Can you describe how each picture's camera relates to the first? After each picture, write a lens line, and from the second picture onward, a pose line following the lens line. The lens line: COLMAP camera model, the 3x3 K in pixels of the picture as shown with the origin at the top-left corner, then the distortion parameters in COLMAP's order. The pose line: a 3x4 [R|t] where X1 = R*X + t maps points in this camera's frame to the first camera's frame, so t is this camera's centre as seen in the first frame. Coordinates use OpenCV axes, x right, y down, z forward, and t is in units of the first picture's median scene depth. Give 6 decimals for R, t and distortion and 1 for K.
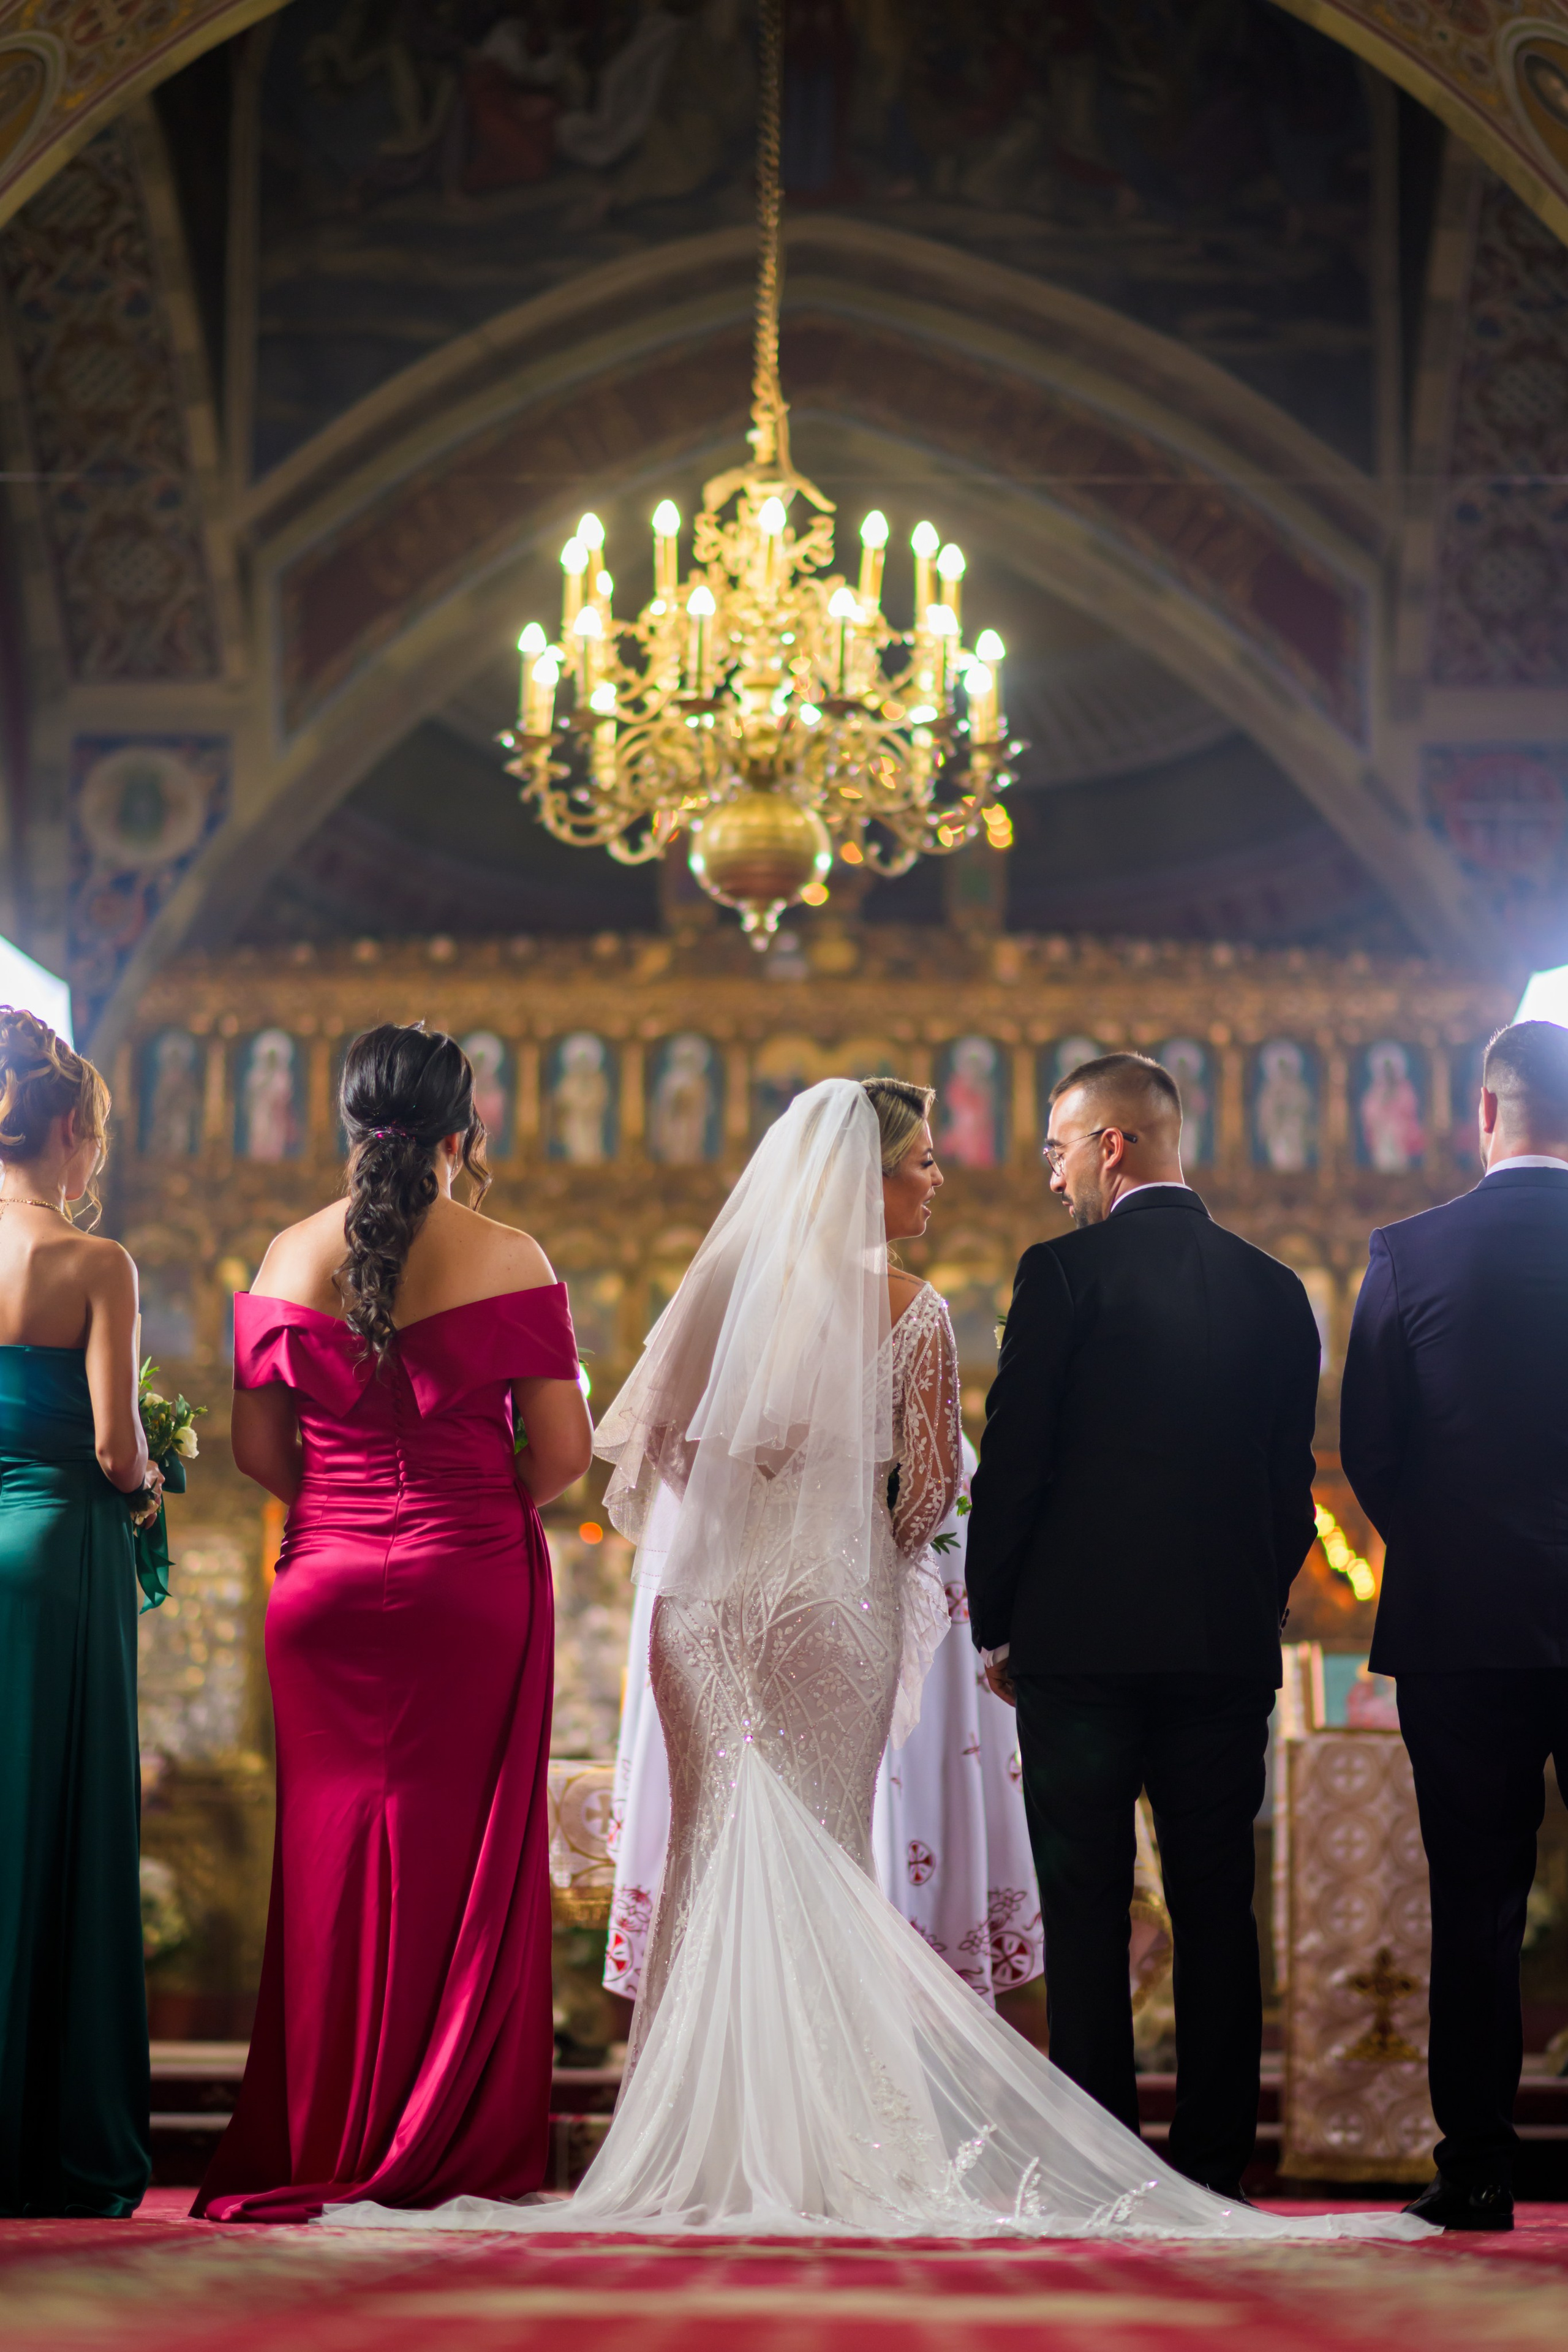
lens RADIAL K [[5703.7, 0, 784.0], [0, 5703.7, 1176.0], [0, 0, 1]] dist [0.002490, 0.127477]
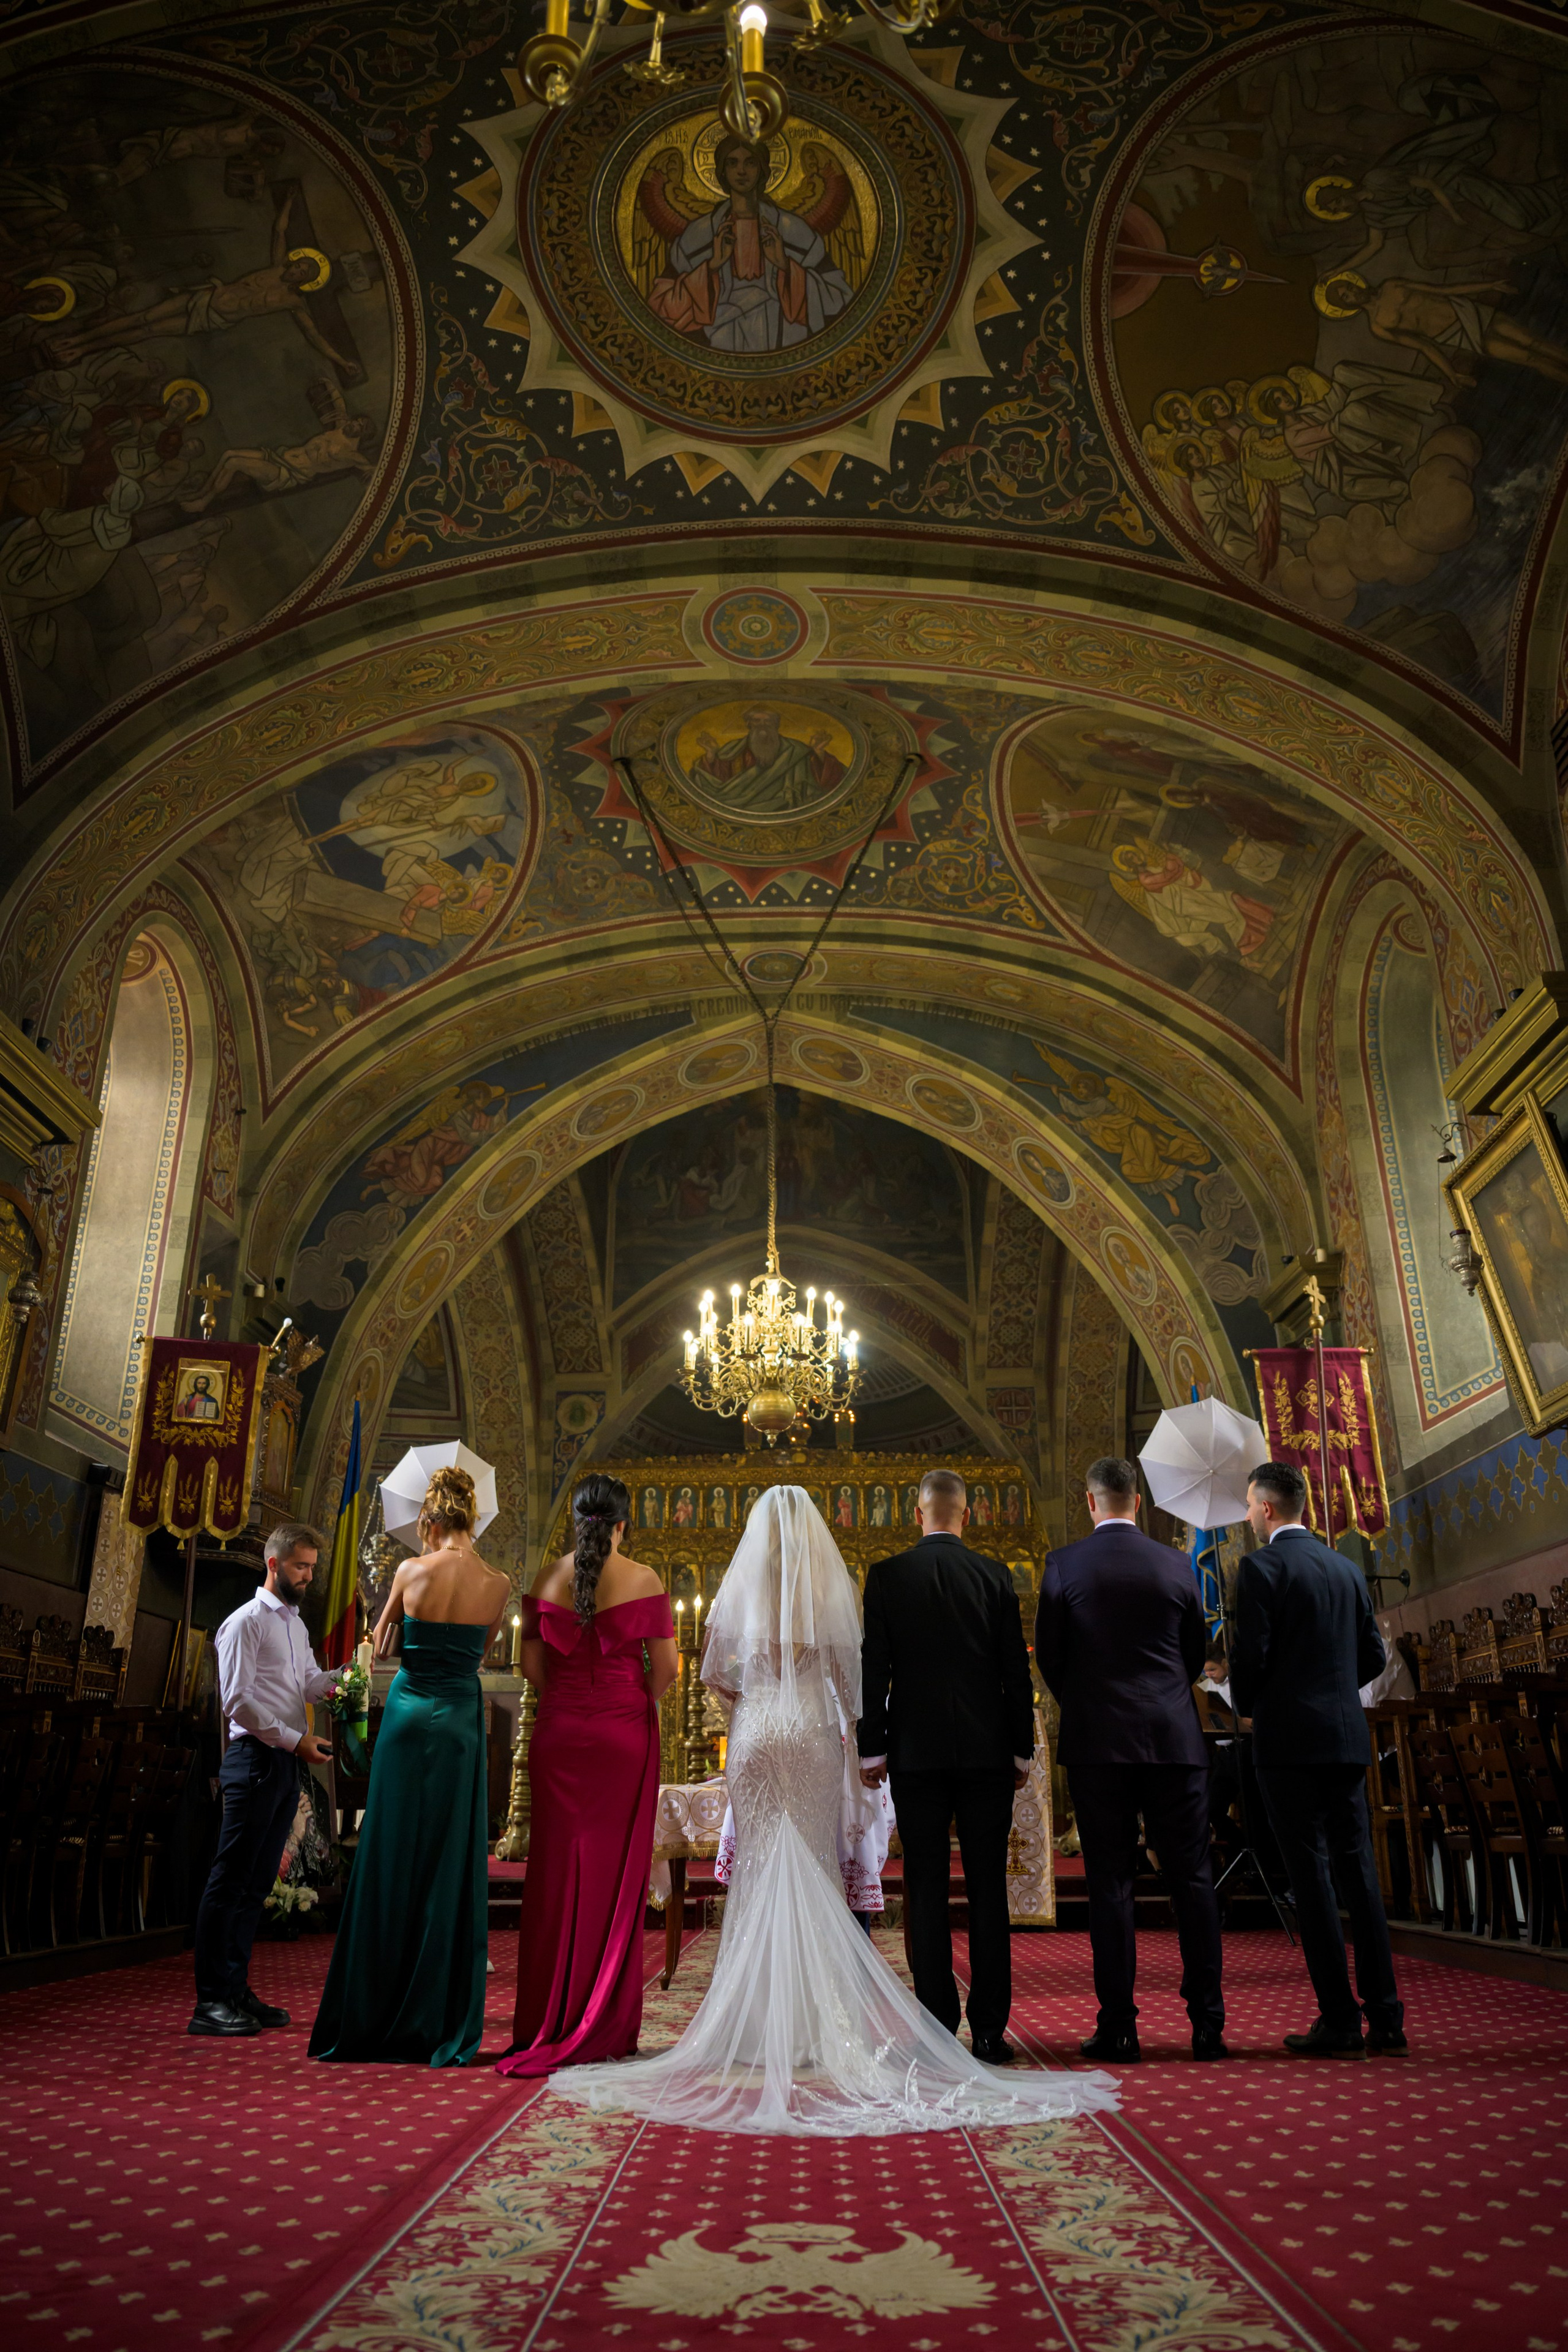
lens RADIAL K [[1563.9, 0, 784.0], [0, 1563.9, 1176.0], [0, 0, 1]] dist [0.003986, 0.000834]
pose [[0.999863, -0.016463, 0.001533, 0.002444], [0.016395, 0.975199, -0.220720, -0.001496], [0.002138, 0.220715, 0.975336, 0.239845]]
